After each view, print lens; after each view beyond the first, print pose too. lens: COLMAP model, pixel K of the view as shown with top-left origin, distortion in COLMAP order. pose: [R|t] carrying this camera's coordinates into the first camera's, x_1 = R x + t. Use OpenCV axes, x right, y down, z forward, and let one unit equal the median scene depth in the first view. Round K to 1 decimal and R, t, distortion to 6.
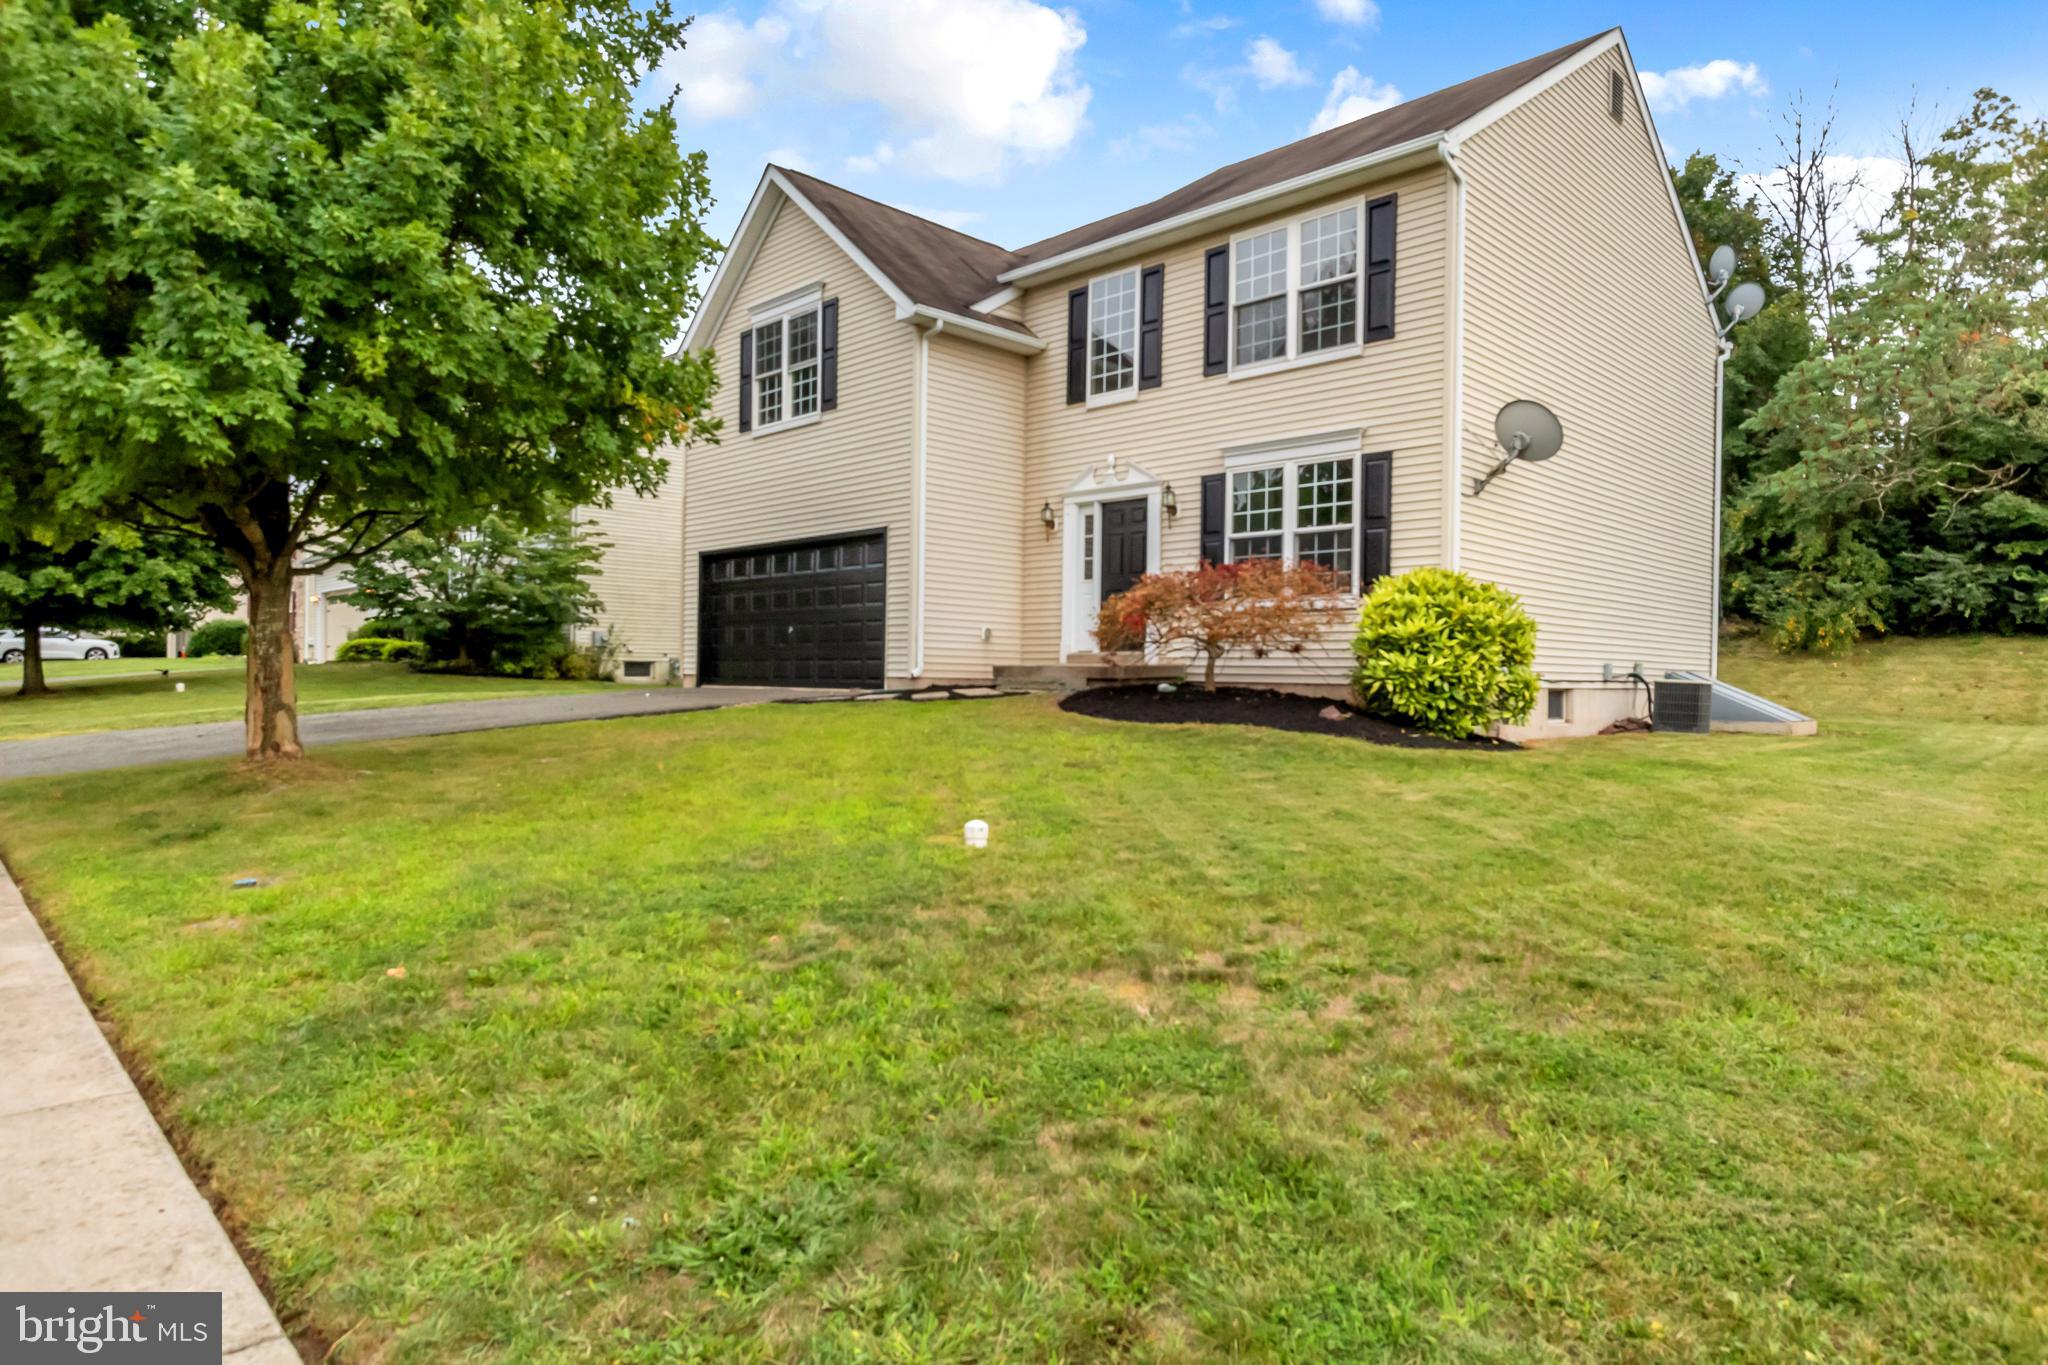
lens RADIAL K [[1181.5, 0, 1024.0], [0, 1181.5, 682.5], [0, 0, 1]] dist [0.000740, 0.000003]
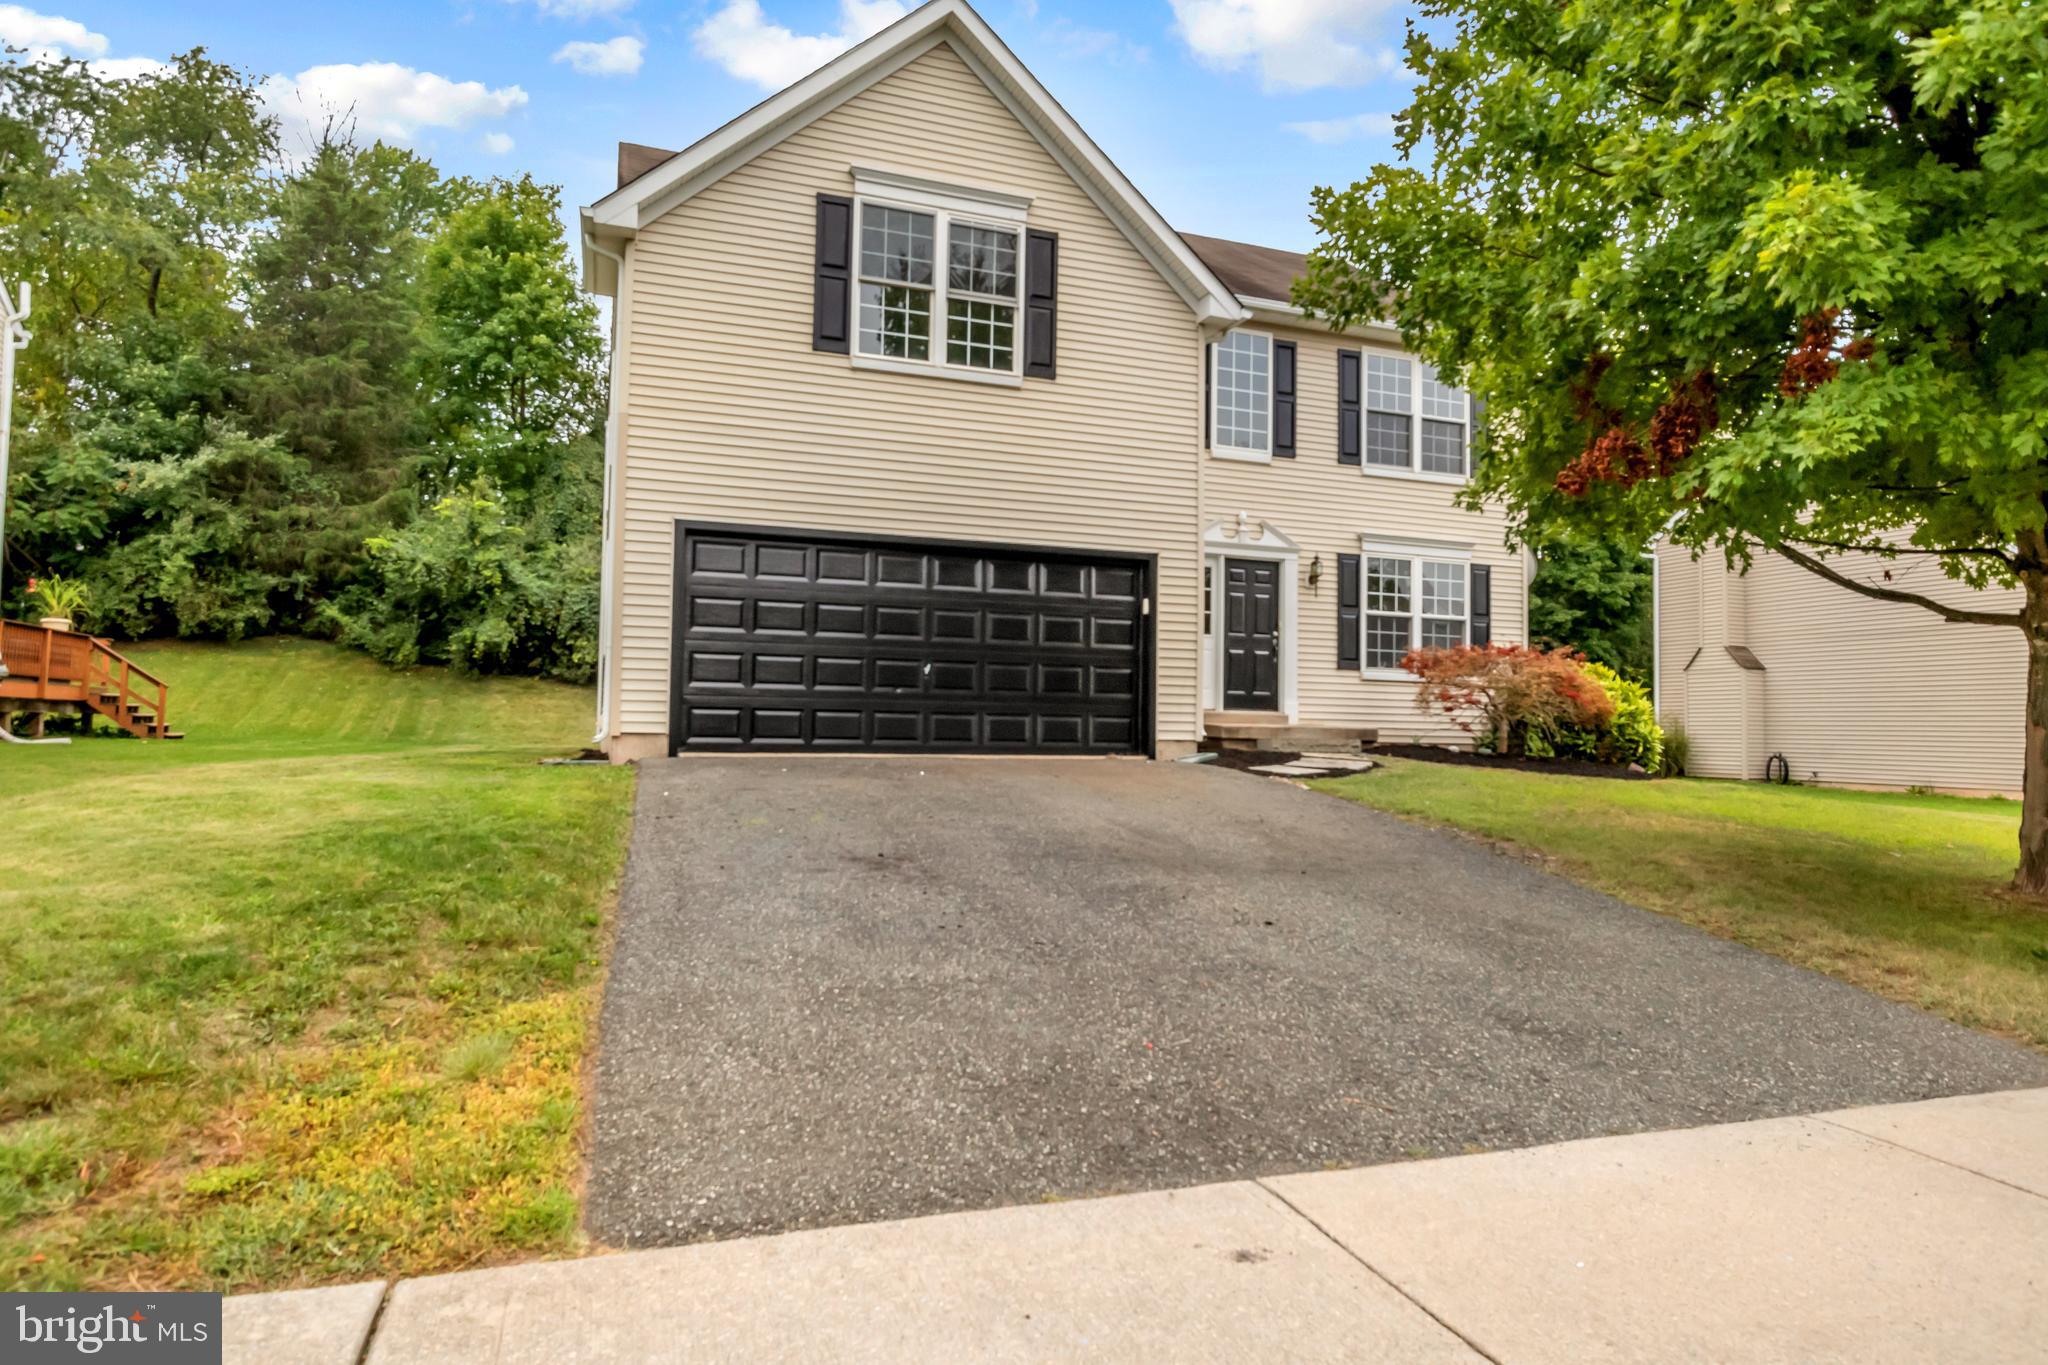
lens RADIAL K [[1181.5, 0, 1024.0], [0, 1181.5, 682.5], [0, 0, 1]] dist [0.000740, 0.000003]
pose [[0.422387, 0.028775, 0.905959, -0.926894], [-0.007571, 0.999573, -0.028218, -0.021370], [-0.906384, 0.005059, 0.422425, 0.776841]]
